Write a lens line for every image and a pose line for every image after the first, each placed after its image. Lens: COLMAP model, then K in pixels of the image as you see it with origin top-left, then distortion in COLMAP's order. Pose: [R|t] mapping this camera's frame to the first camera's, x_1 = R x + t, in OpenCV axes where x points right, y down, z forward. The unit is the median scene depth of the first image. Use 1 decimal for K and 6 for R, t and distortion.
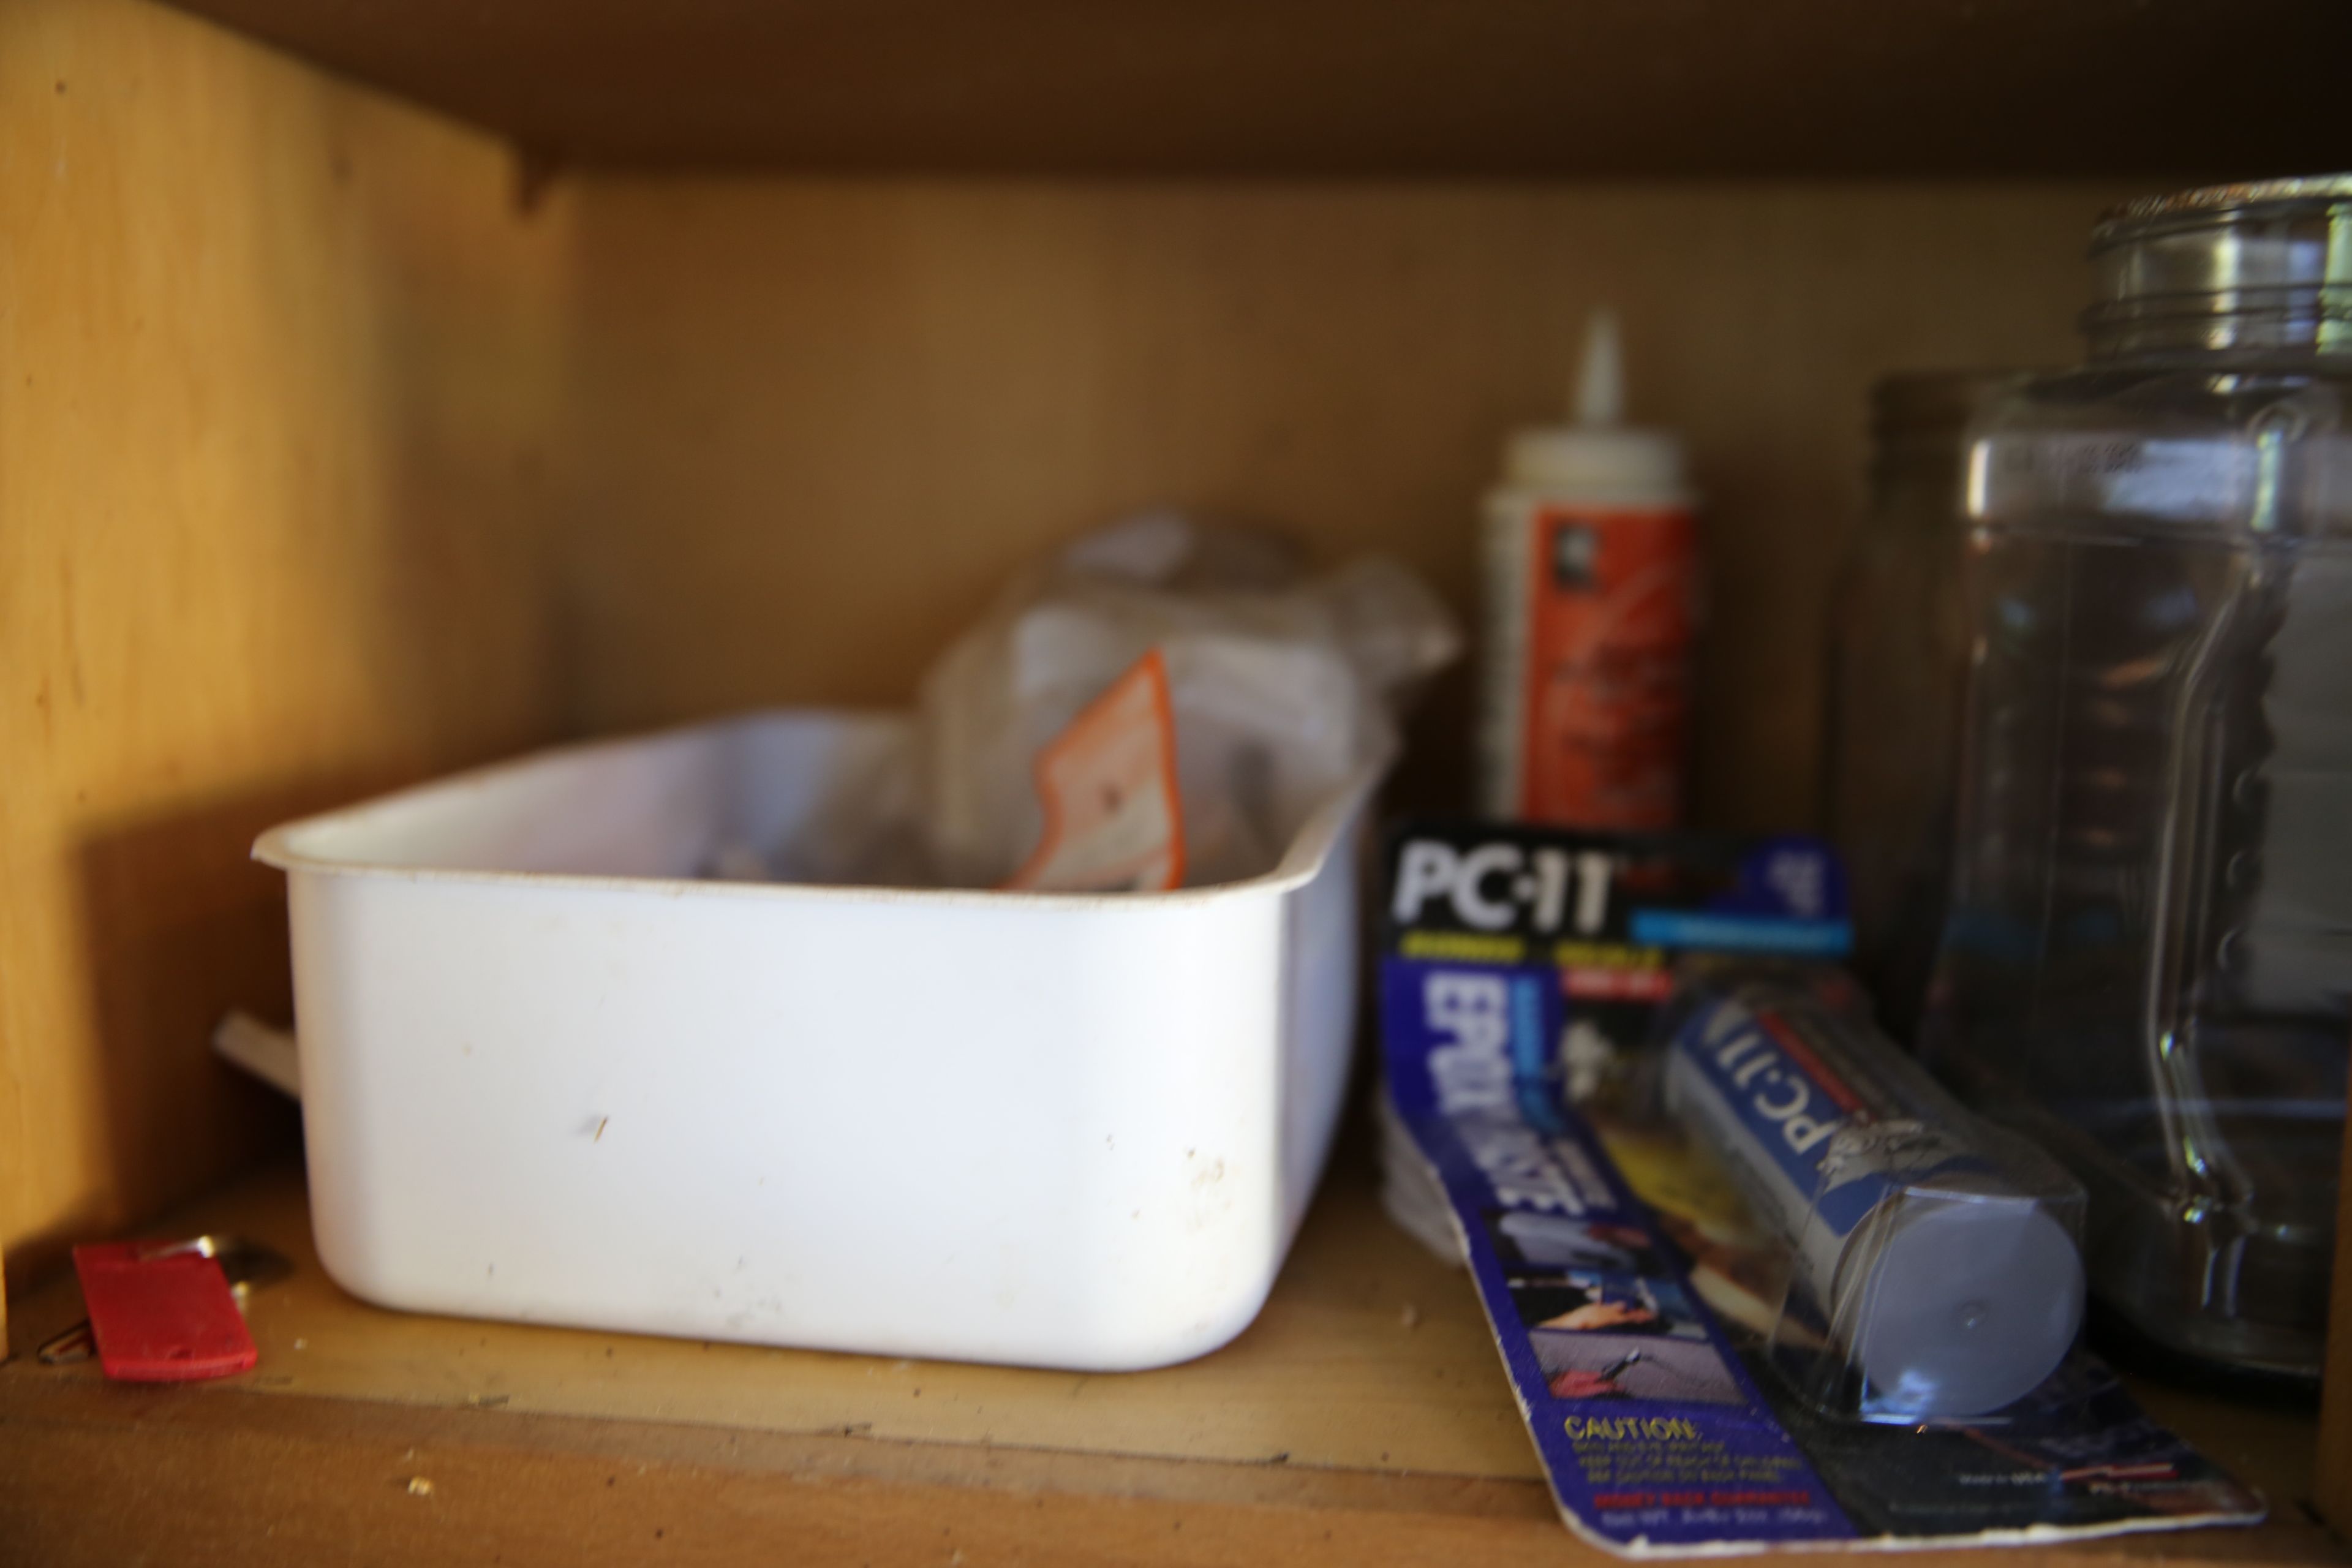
lens RADIAL K [[2178.0, 0, 1170.2], [0, 2178.0, 764.8], [0, 0, 1]] dist [-0.041044, 0.000000]
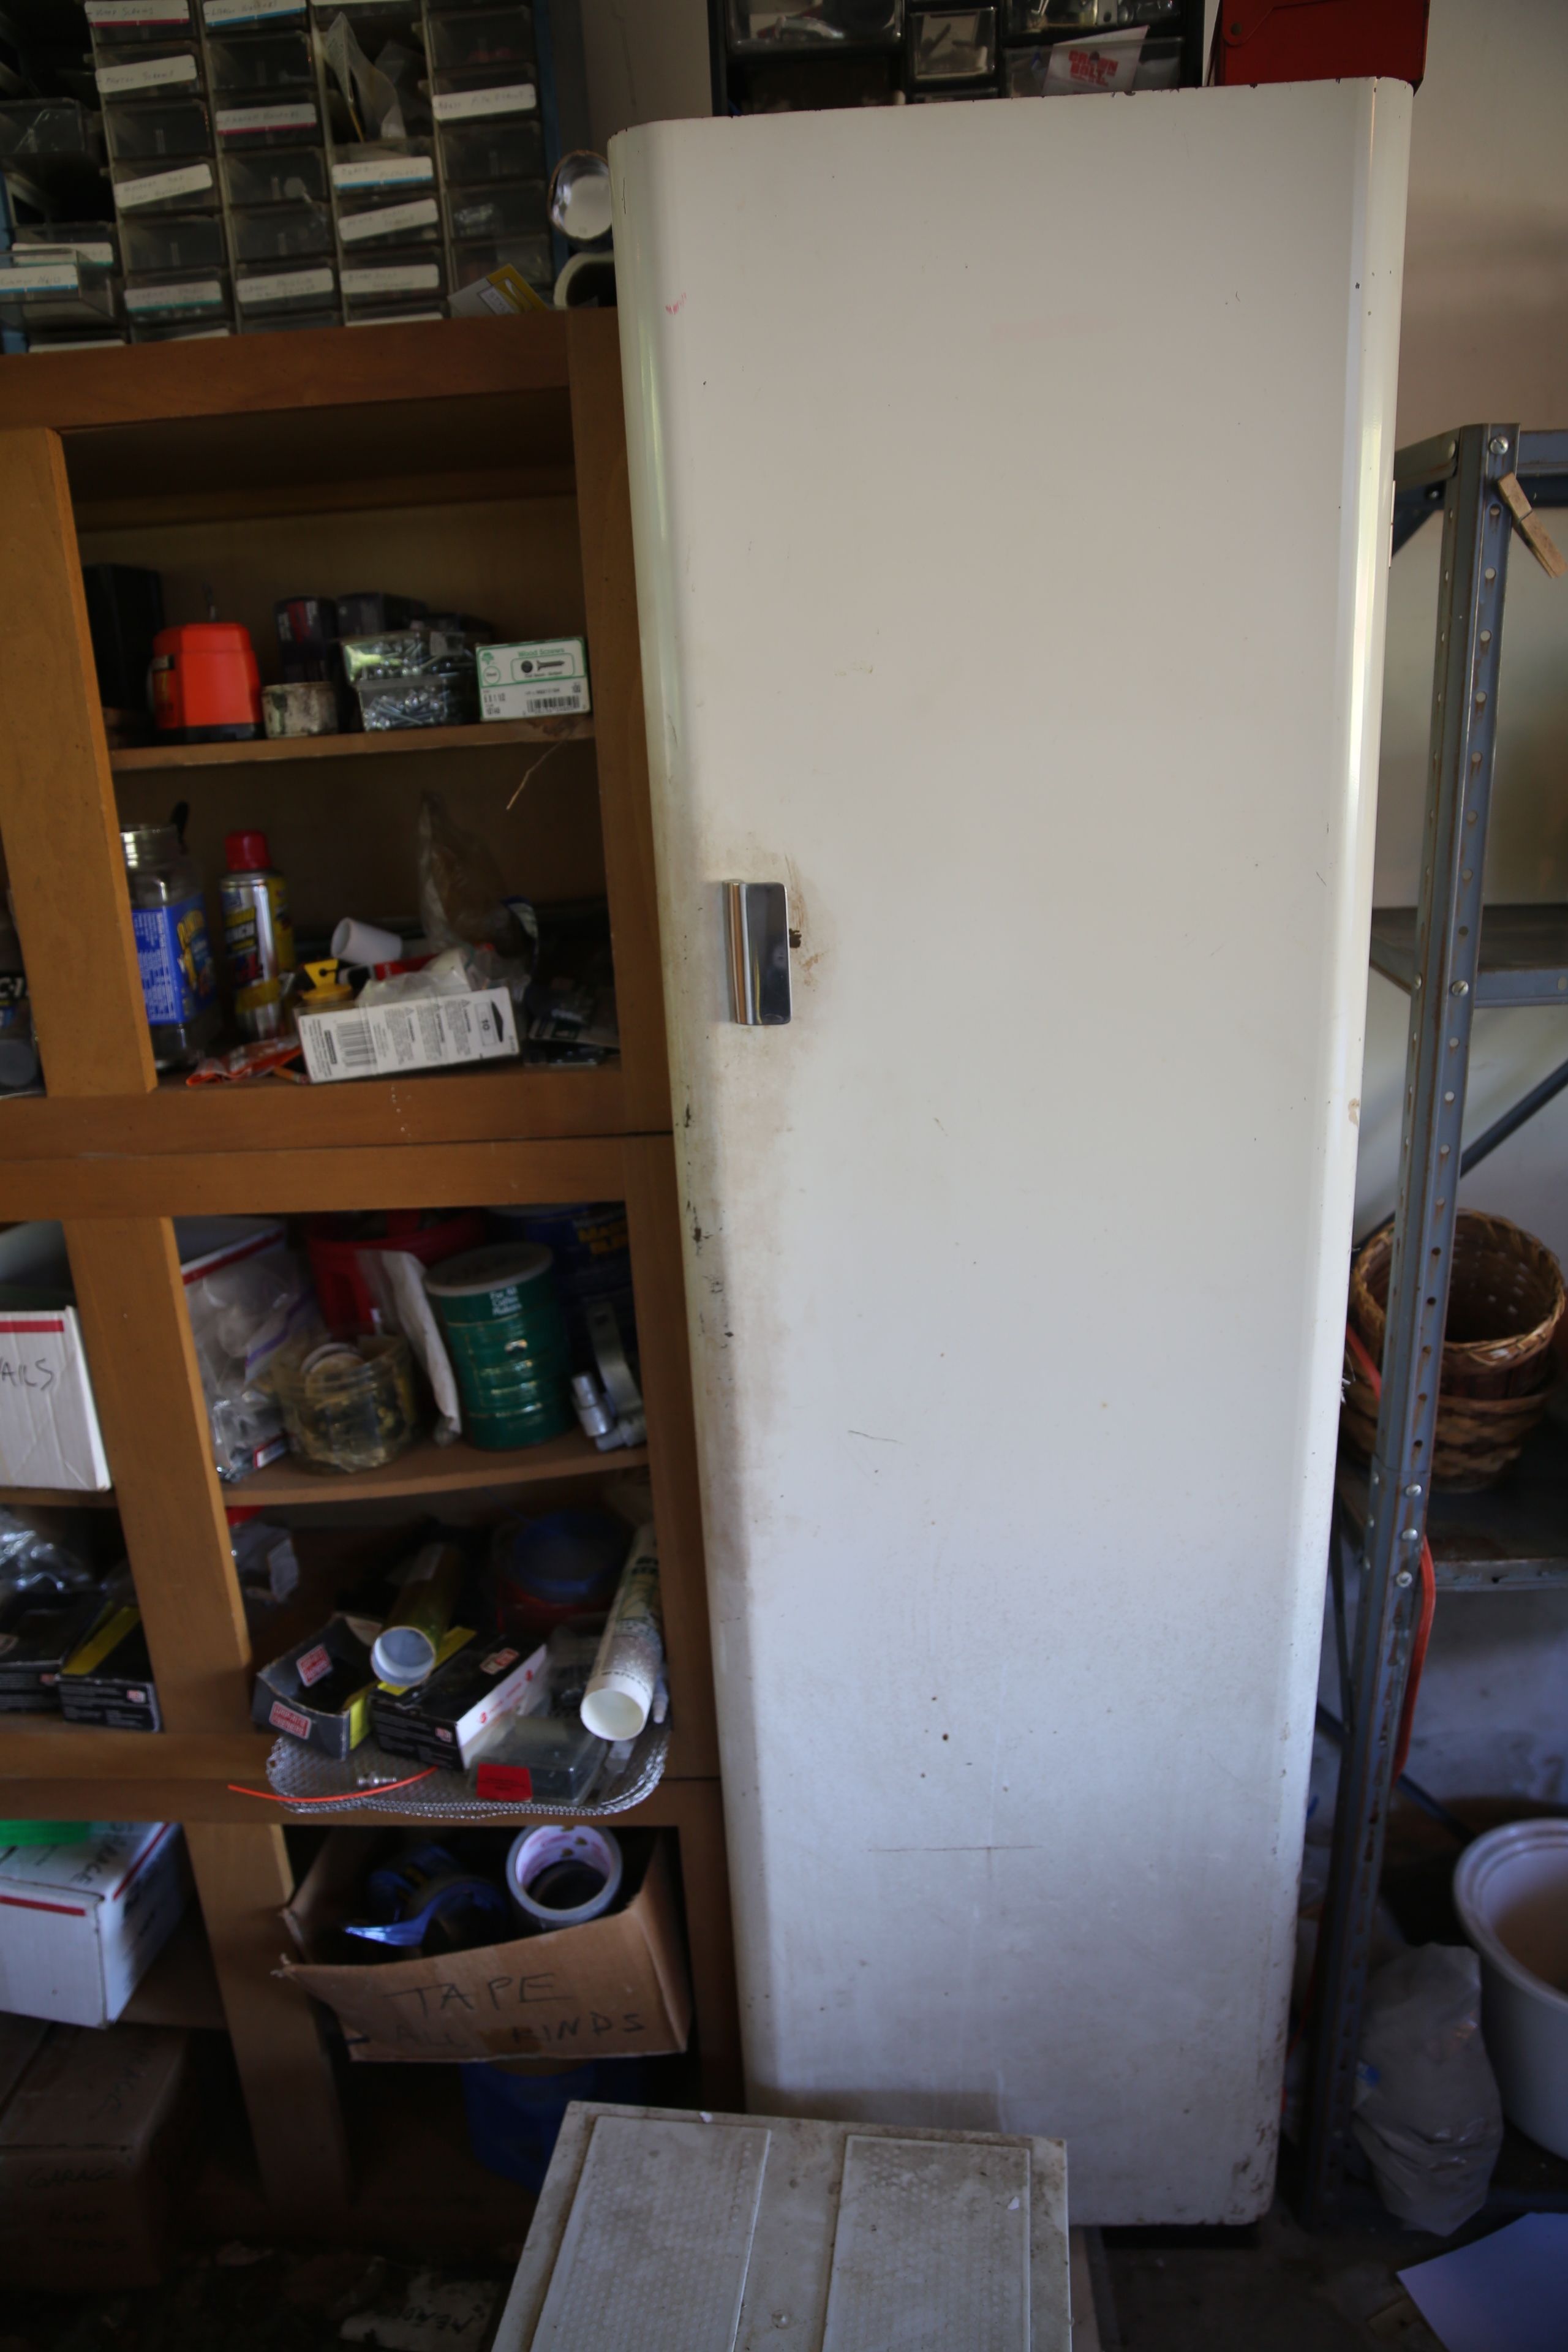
lens RADIAL K [[1570.0, 0, 779.0], [0, 1570.0, 1173.6], [0, 0, 1]] dist [-0.106419, 0.066830]
pose [[0.993814, -0.083660, 0.073041, 1.362504], [0.070609, 0.983614, 0.165884, 0.025830], [-0.085722, -0.159701, 0.983437, -1.992807]]
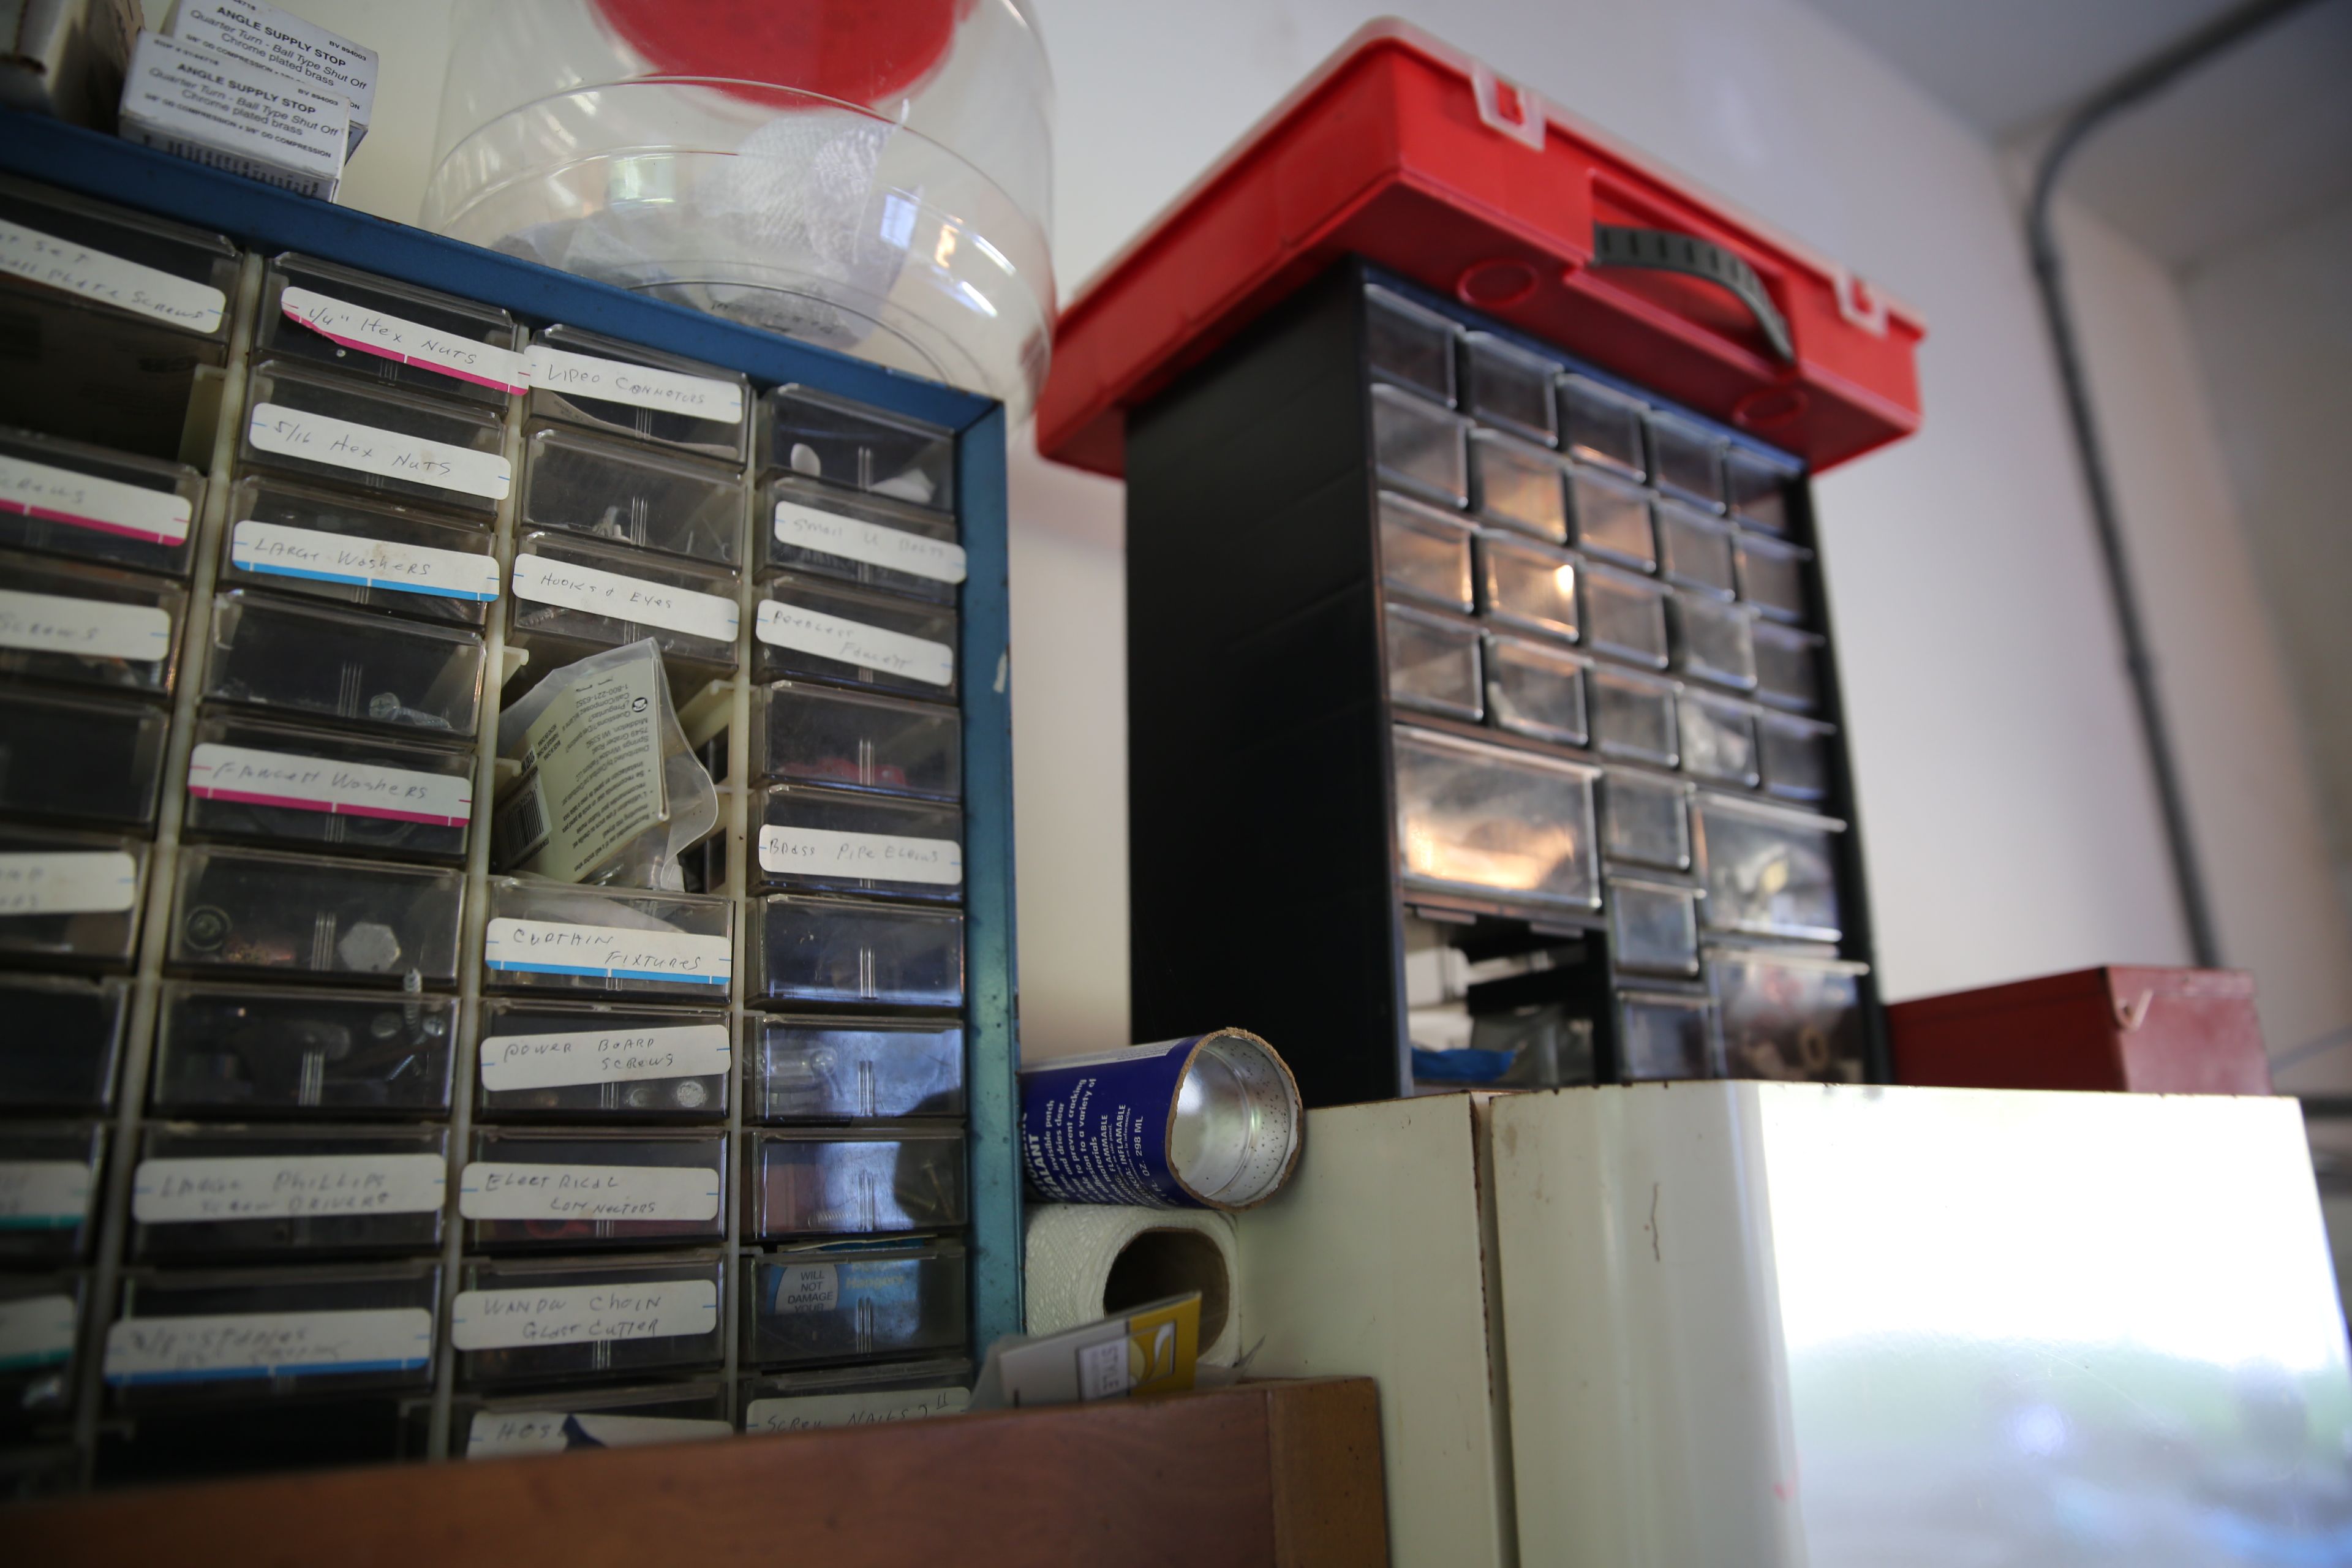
lens RADIAL K [[1570.0, 0, 1181.7], [0, 1570.0, 778.9], [0, 0, 1]] dist [-0.106419, 0.066830]
pose [[0.724100, 0.161904, 0.670423, 0.617417], [0.131263, 0.921939, -0.364416, -0.857334], [-0.677089, 0.351875, 0.646324, -0.300241]]
